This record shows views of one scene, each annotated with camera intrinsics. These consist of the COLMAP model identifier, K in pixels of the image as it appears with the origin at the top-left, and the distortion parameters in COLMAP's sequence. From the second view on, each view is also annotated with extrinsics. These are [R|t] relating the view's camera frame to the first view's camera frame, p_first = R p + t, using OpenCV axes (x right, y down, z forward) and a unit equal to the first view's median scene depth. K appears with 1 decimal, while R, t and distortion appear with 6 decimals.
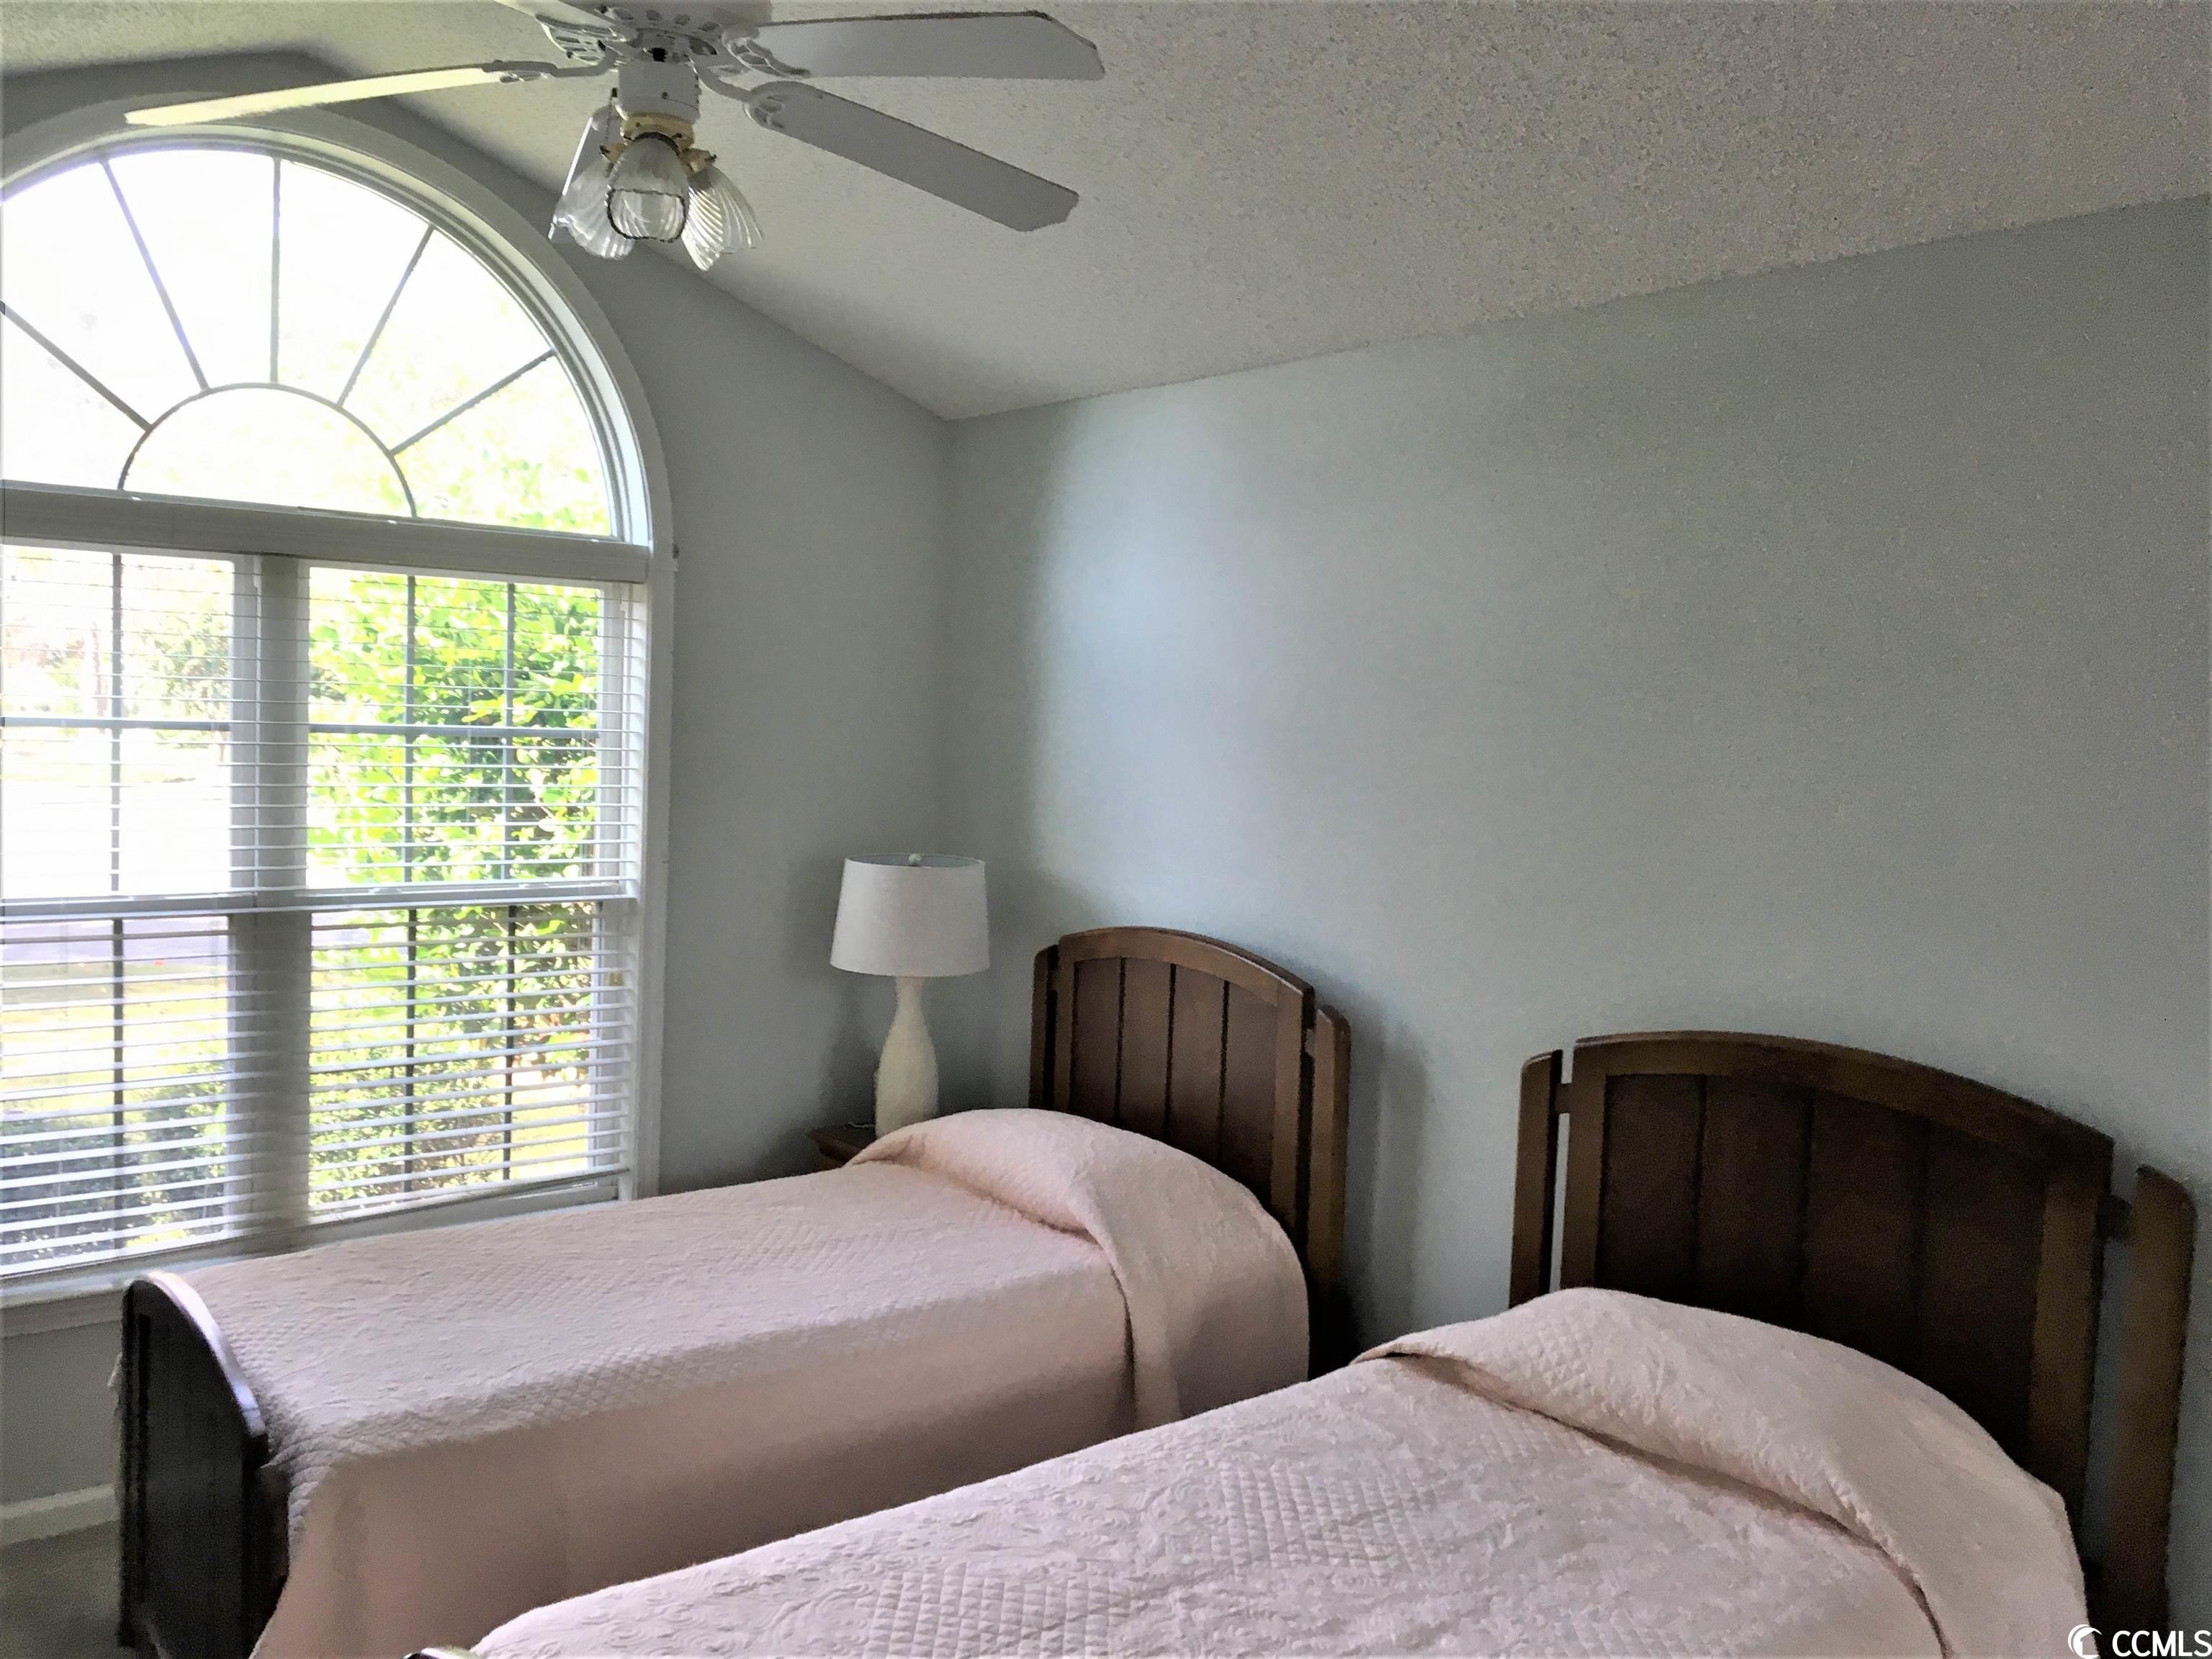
lens RADIAL K [[1868.1, 0, 1101.0], [0, 1868.1, 836.5], [0, 0, 1]] dist [0.028208, -0.009972]
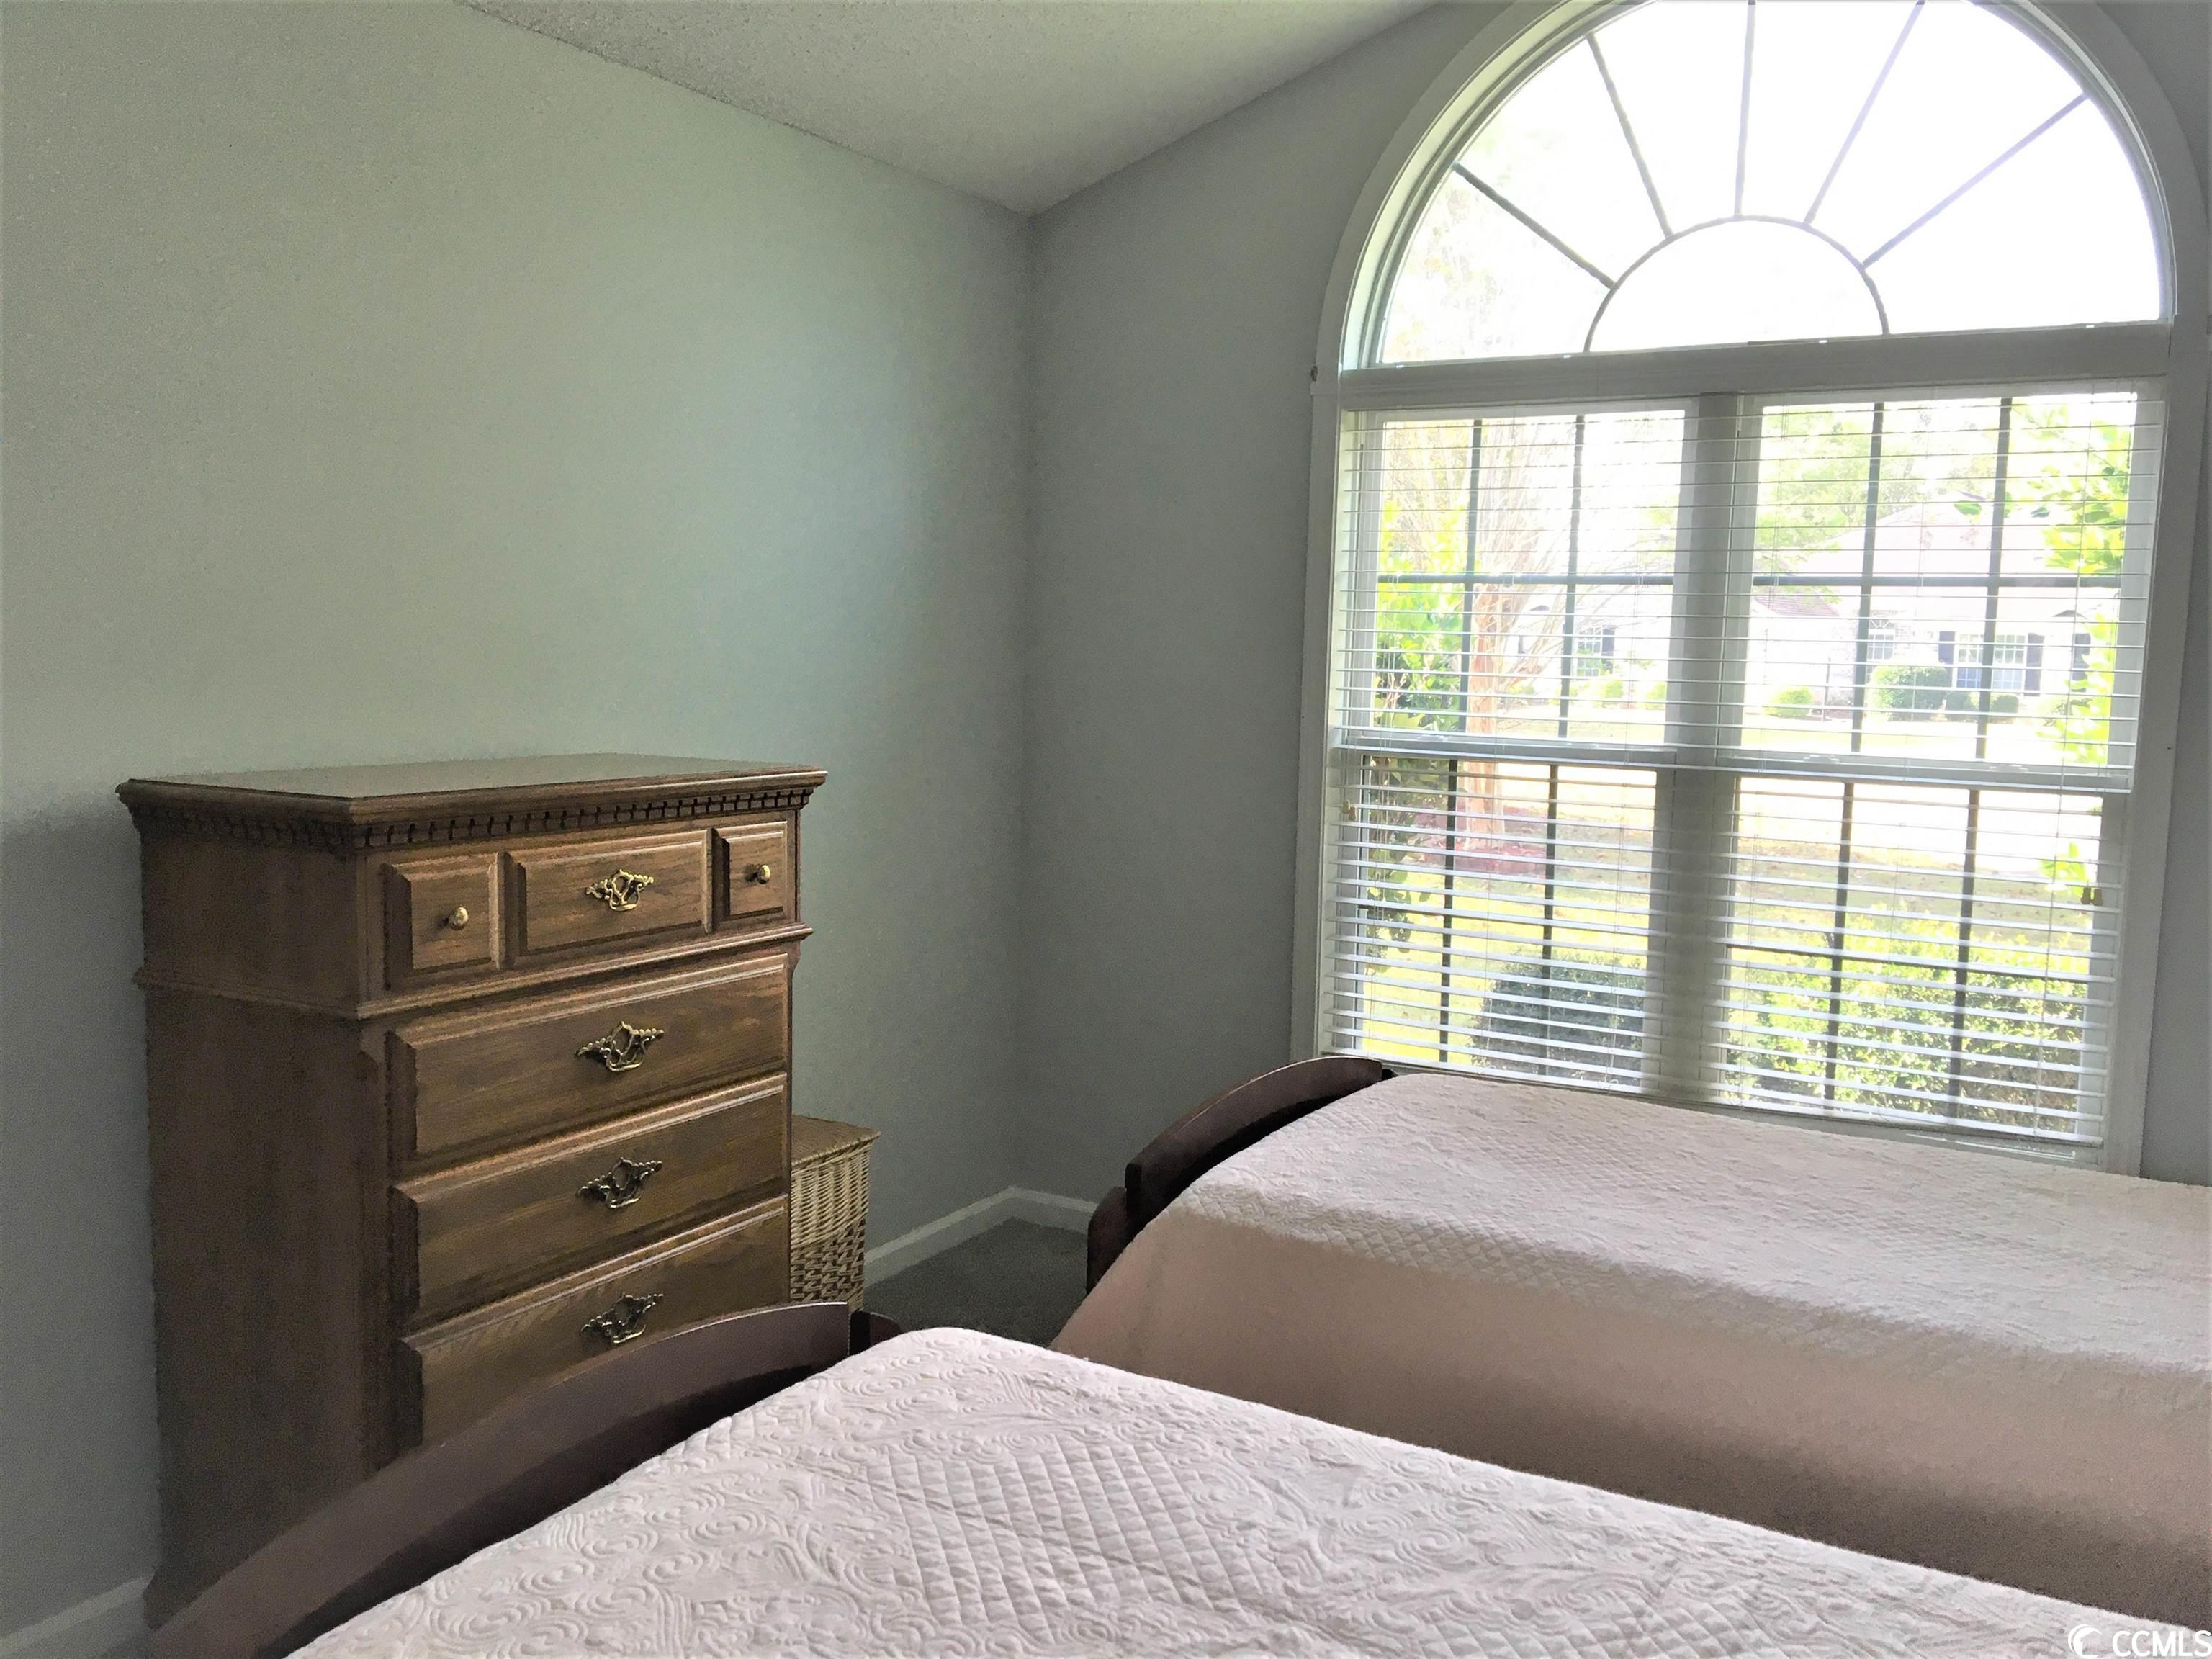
lens RADIAL K [[1868.1, 0, 1100.3], [0, 1868.1, 819.4], [0, 0, 1]] dist [0.028208, -0.009972]
pose [[0.344955, 0.069525, -0.936041, 0.374816], [-0.077505, 0.995957, 0.045413, 0.047529], [0.935414, 0.056882, 0.348949, 0.396046]]
